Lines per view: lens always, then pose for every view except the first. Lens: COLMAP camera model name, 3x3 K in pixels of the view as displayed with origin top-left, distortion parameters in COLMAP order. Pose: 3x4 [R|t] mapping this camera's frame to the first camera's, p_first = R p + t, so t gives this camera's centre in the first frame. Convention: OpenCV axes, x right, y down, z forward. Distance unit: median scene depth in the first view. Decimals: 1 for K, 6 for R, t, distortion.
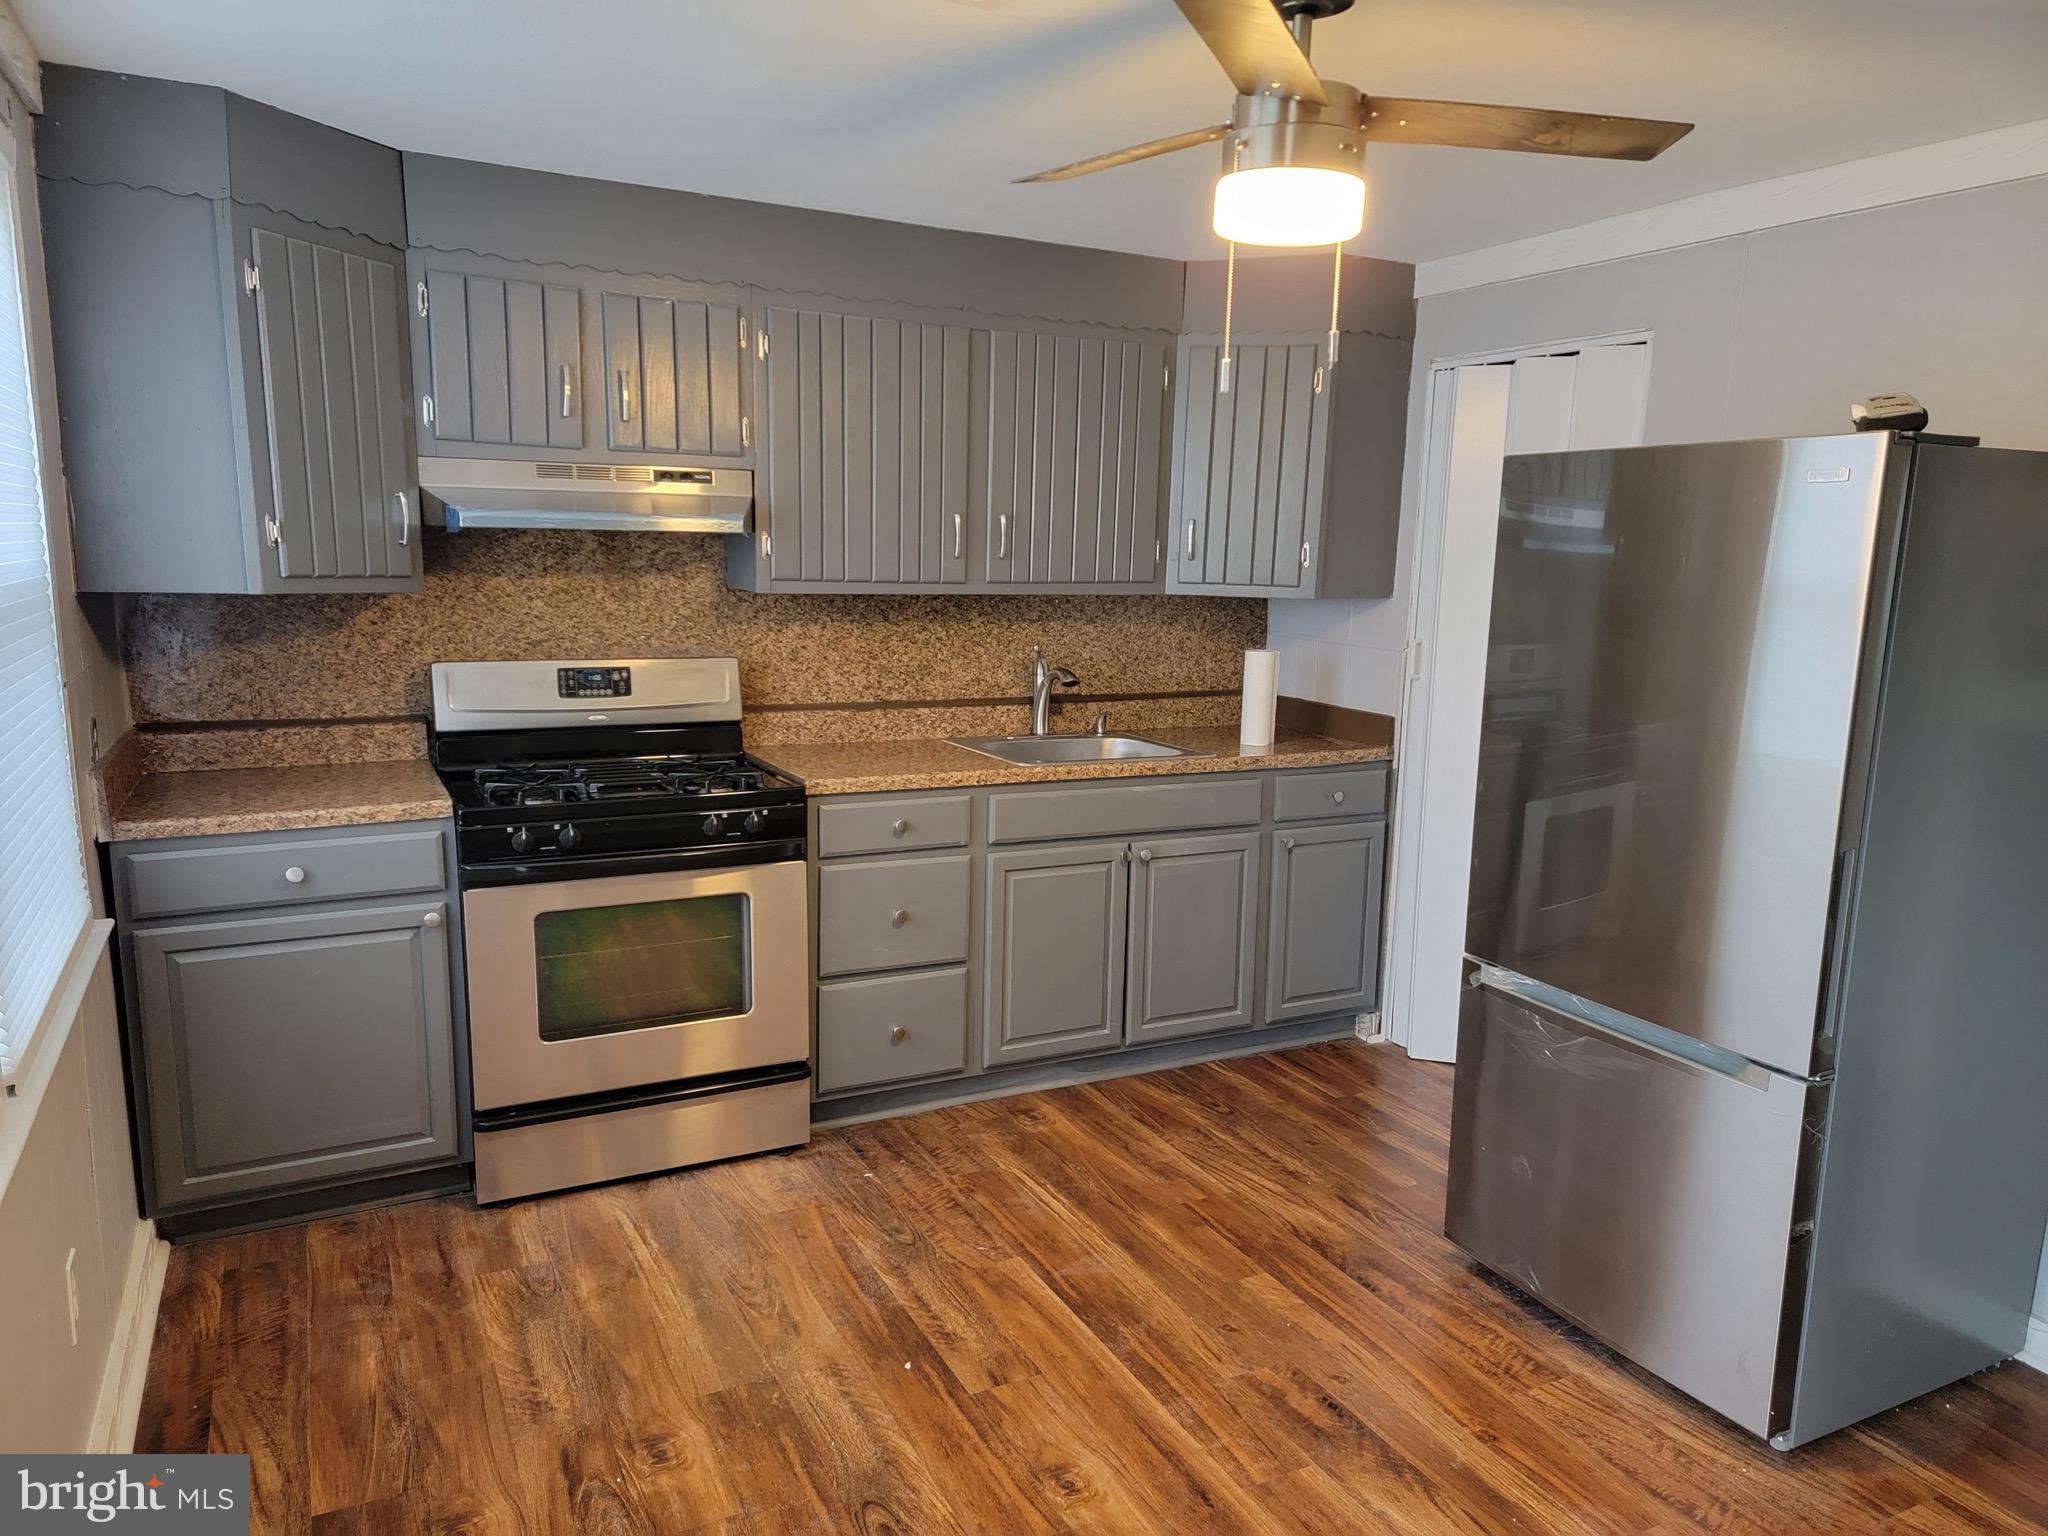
lens RADIAL K [[1406.7, 0, 1028.1], [0, 1406.7, 805.0], [0, 0, 1]] dist [0.094494, -0.092217]
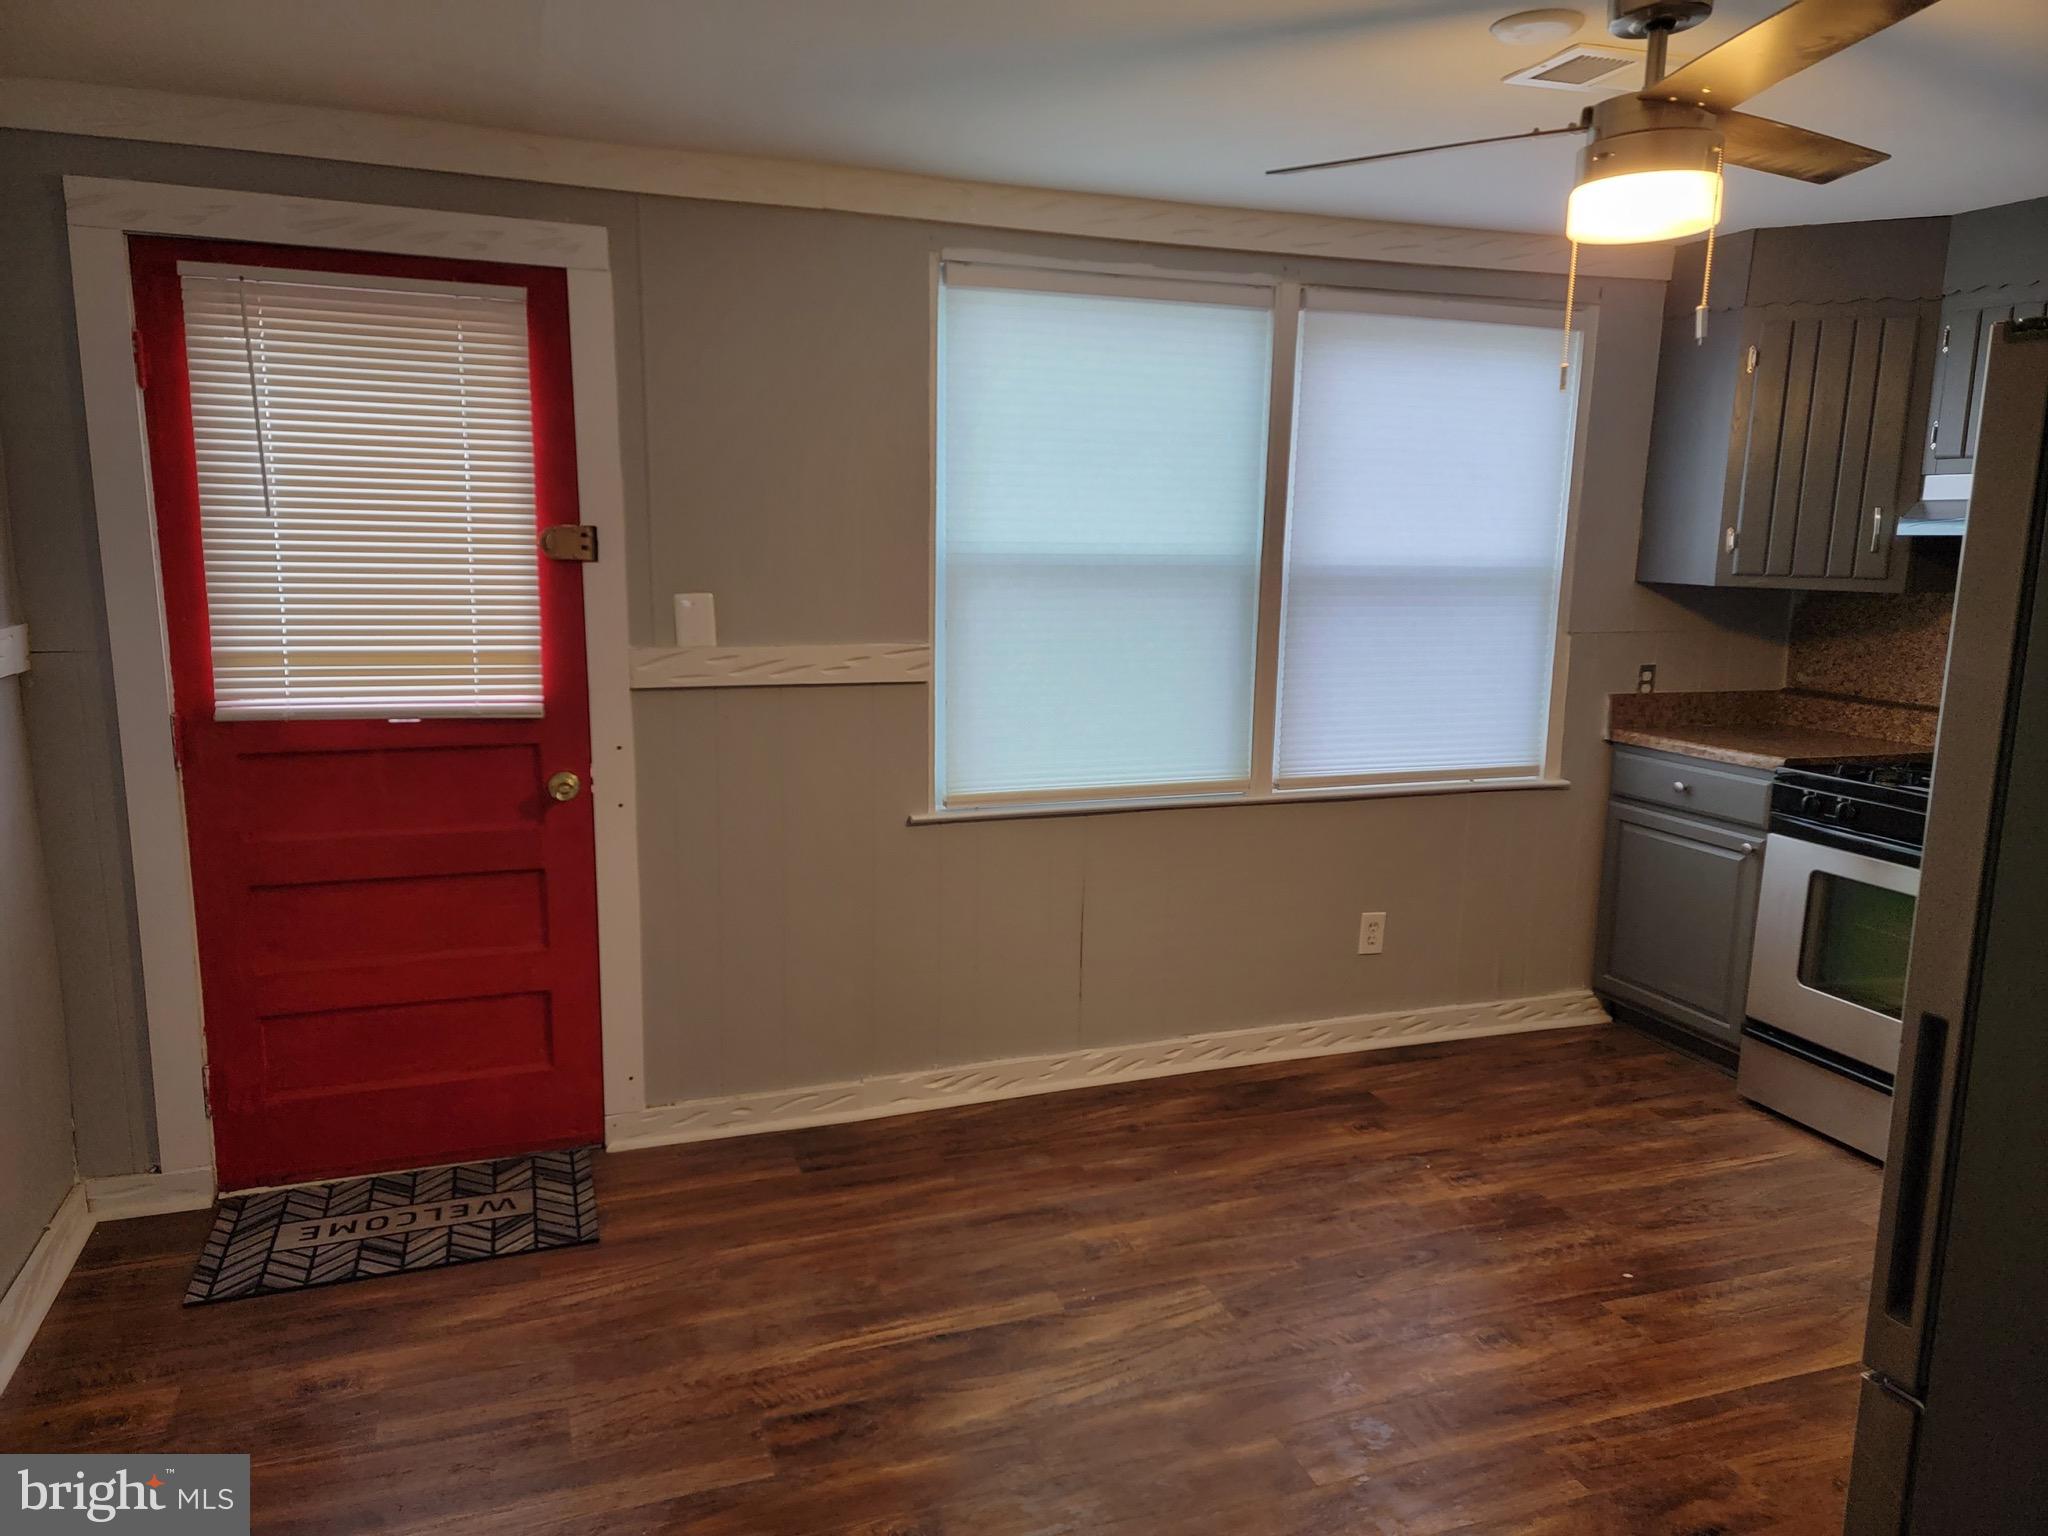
lens RADIAL K [[1406.7, 0, 1028.1], [0, 1406.7, 805.0], [0, 0, 1]] dist [0.094494, -0.092217]
pose [[-0.129068, 0.167867, -0.977324, 0.957553], [-0.203788, 0.960041, 0.191811, -0.074952], [0.970470, 0.223924, -0.089701, 0.534412]]
